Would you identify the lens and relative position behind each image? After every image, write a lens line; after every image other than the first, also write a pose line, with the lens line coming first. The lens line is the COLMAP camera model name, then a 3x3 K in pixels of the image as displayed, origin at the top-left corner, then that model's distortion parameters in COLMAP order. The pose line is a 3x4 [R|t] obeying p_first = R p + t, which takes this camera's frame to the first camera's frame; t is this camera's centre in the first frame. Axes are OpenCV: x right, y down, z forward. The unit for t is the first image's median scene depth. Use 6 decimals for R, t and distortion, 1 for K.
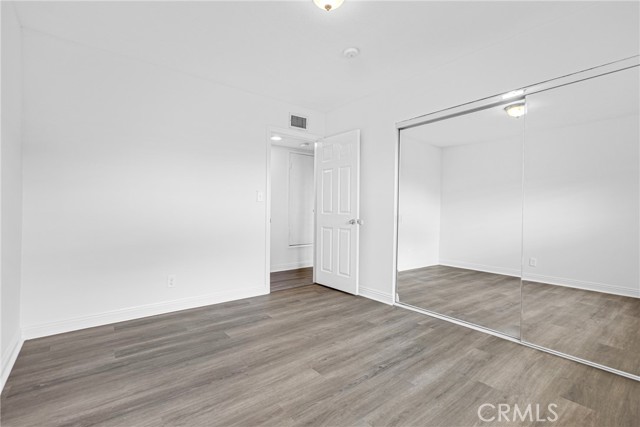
lens RADIAL K [[305.4, 0, 319.9], [0, 305.4, 203.9], [0, 0, 1]] dist [-0.002904, 0.000344]
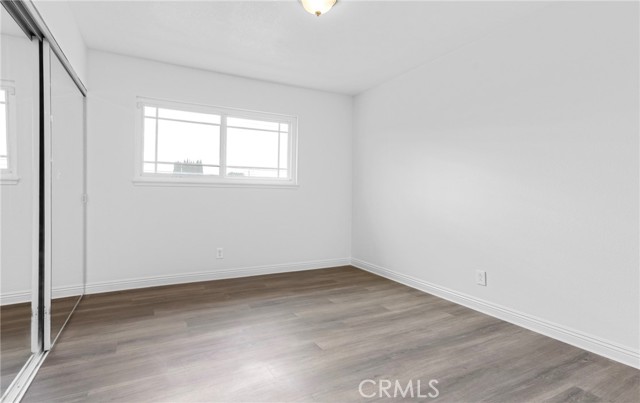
lens RADIAL K [[320.1, 0, 320.0], [0, 320.1, 201.5], [0, 0, 1]] dist [-0.004404, -0.000697]
pose [[-0.984468, -0.028716, 0.173202, -0.181204], [-0.028093, 0.999587, 0.006042, 0.064843], [-0.173304, 0.001083, -0.984868, 2.011555]]
